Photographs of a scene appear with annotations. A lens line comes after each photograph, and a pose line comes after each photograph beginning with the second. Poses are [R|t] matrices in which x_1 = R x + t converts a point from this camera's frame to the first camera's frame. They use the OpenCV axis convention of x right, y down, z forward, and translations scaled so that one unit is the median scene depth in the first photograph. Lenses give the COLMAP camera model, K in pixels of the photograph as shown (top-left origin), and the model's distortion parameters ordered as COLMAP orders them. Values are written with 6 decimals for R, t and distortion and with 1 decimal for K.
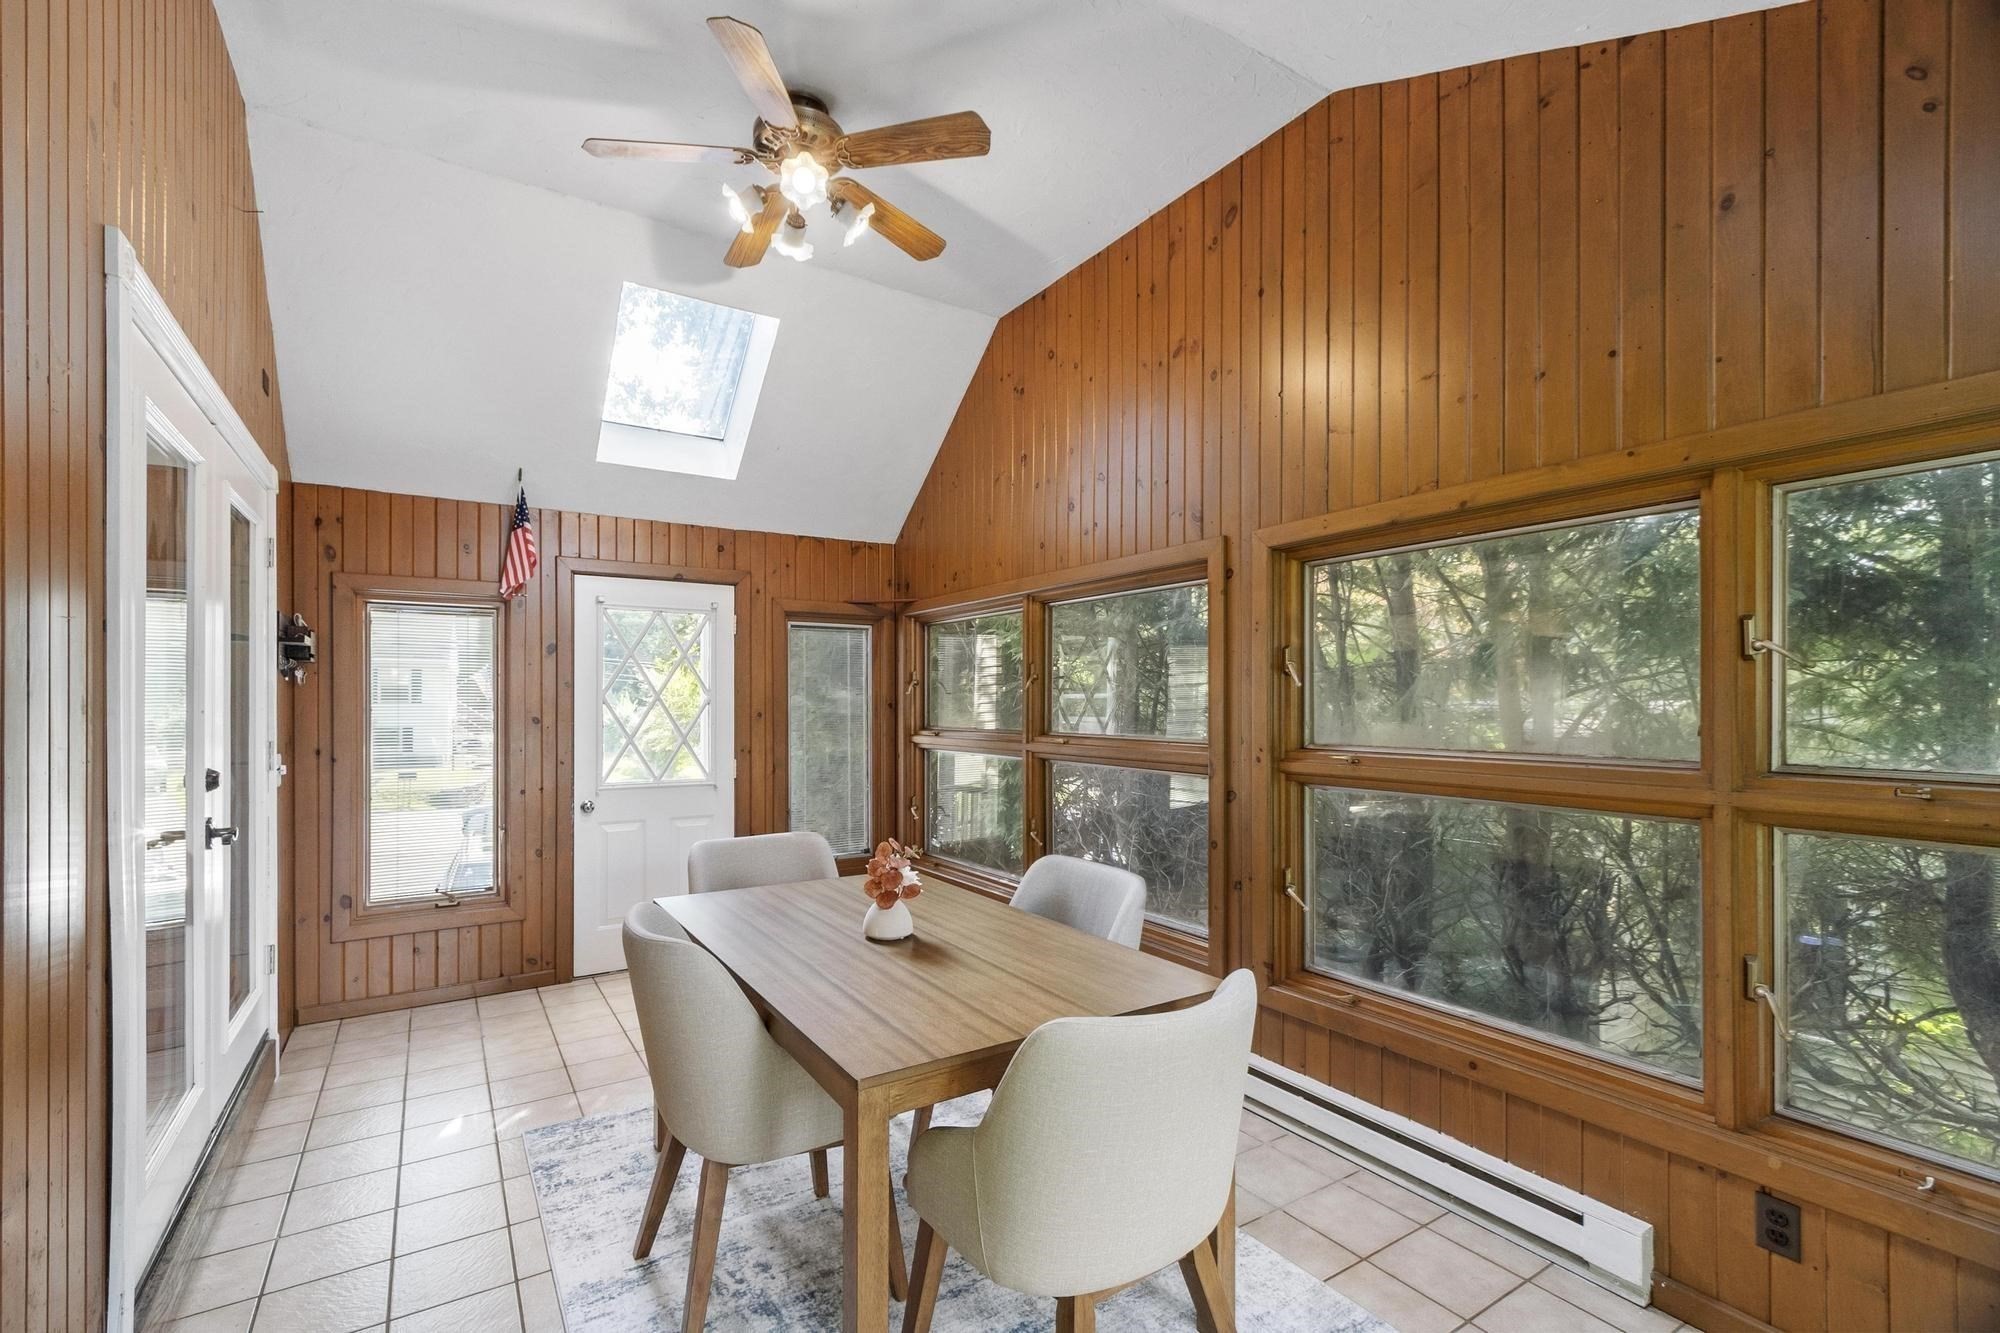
lens RADIAL K [[874.4, 0, 990.2], [0, 874.4, 694.4], [0, 0, 1]] dist [0.003450, 0.000325]
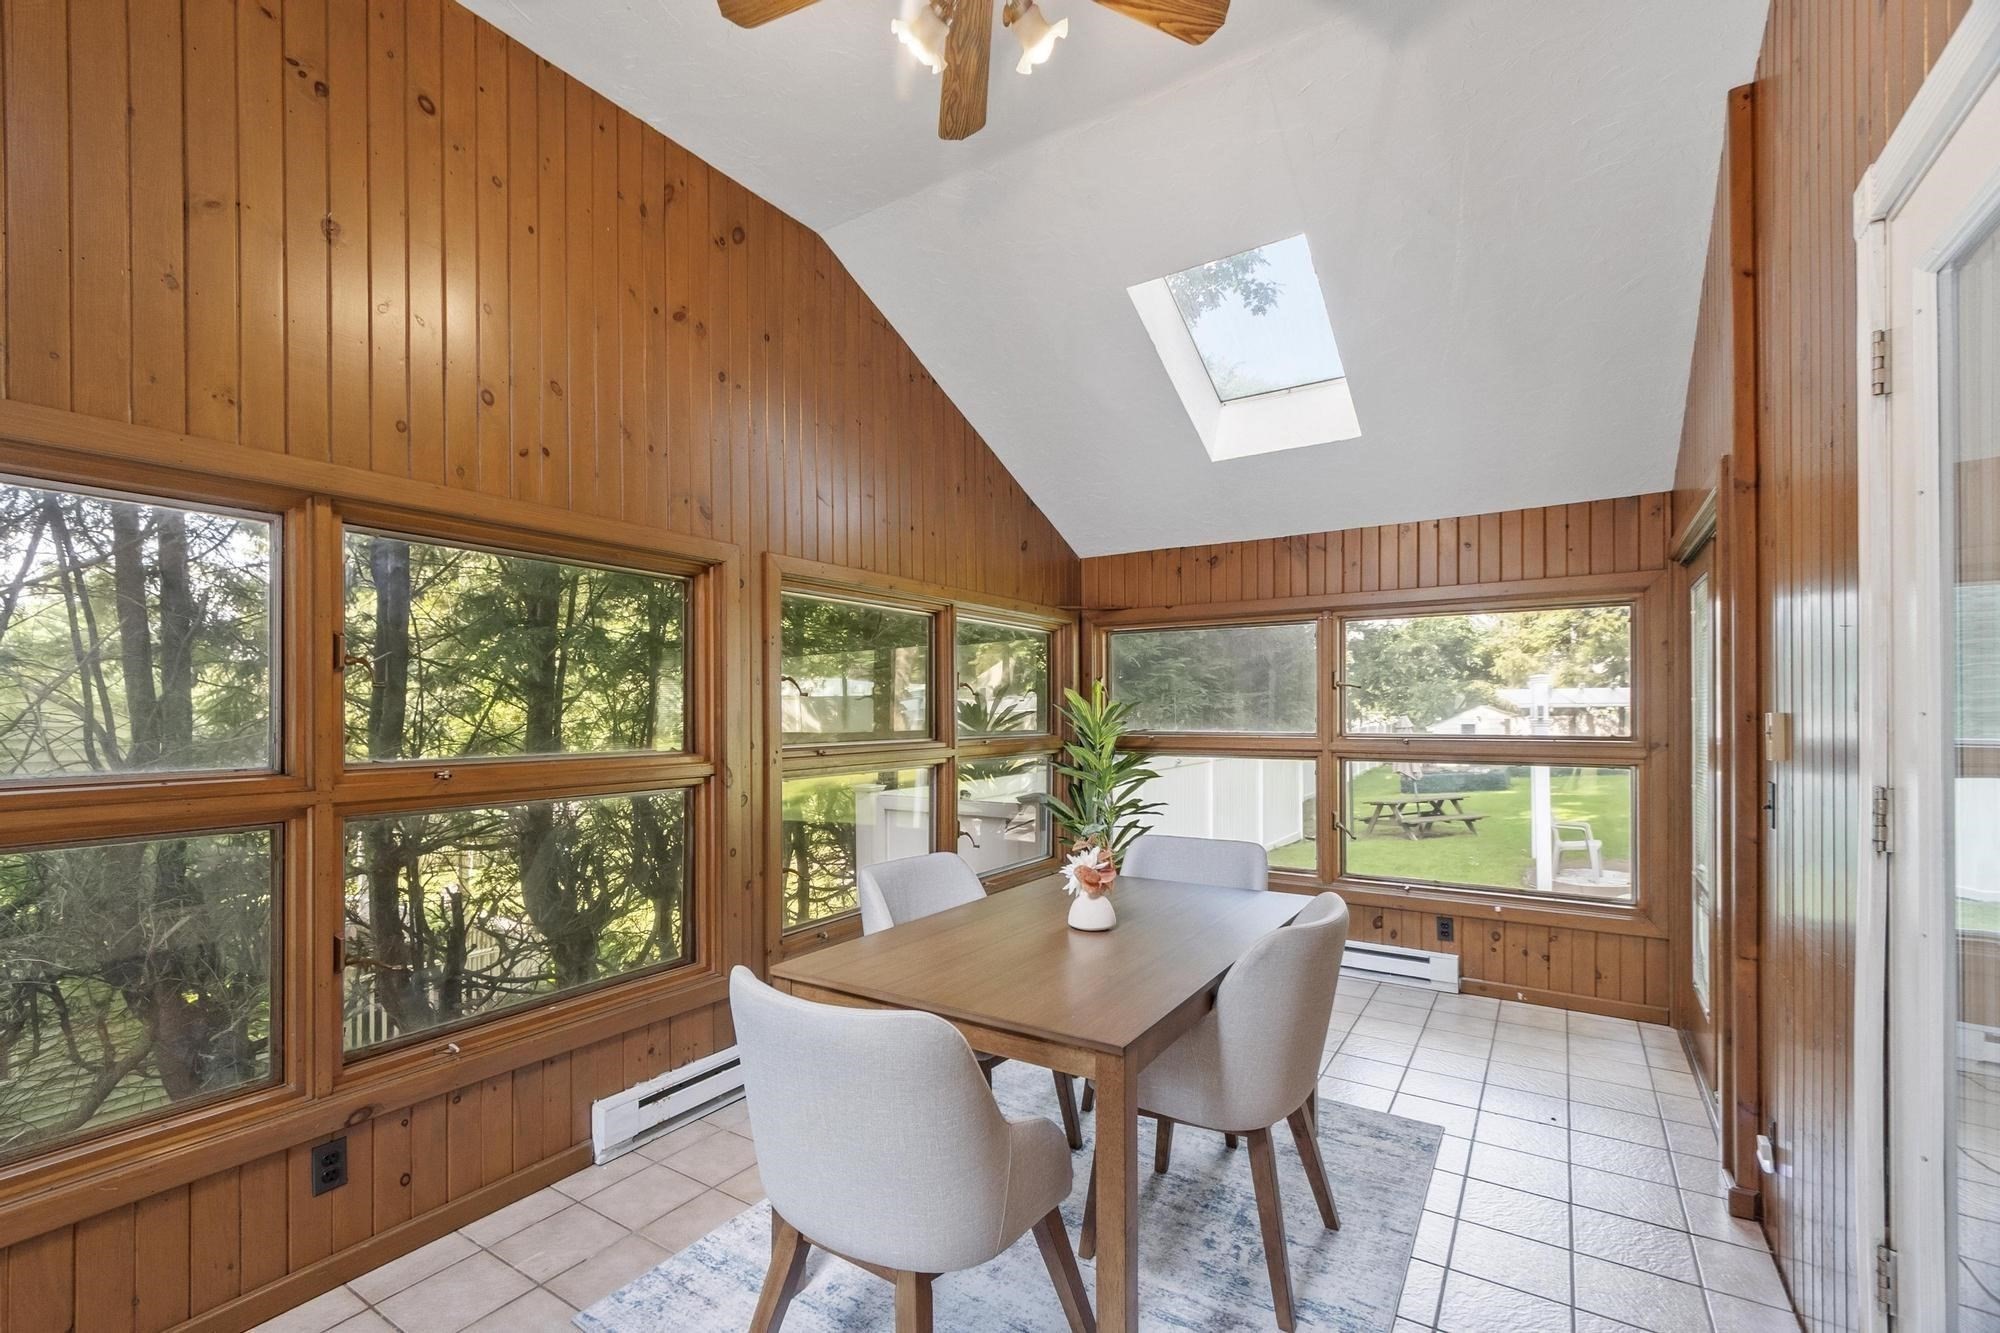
lens RADIAL K [[874.4, 0, 990.2], [0, 874.4, 694.4], [0, 0, 1]] dist [0.003450, 0.000325]
pose [[-0.412774, 0.022238, 0.910562, -0.855481], [-0.003398, 0.999657, -0.025954, 0.016668], [-0.910827, -0.013807, -0.412557, 1.283033]]
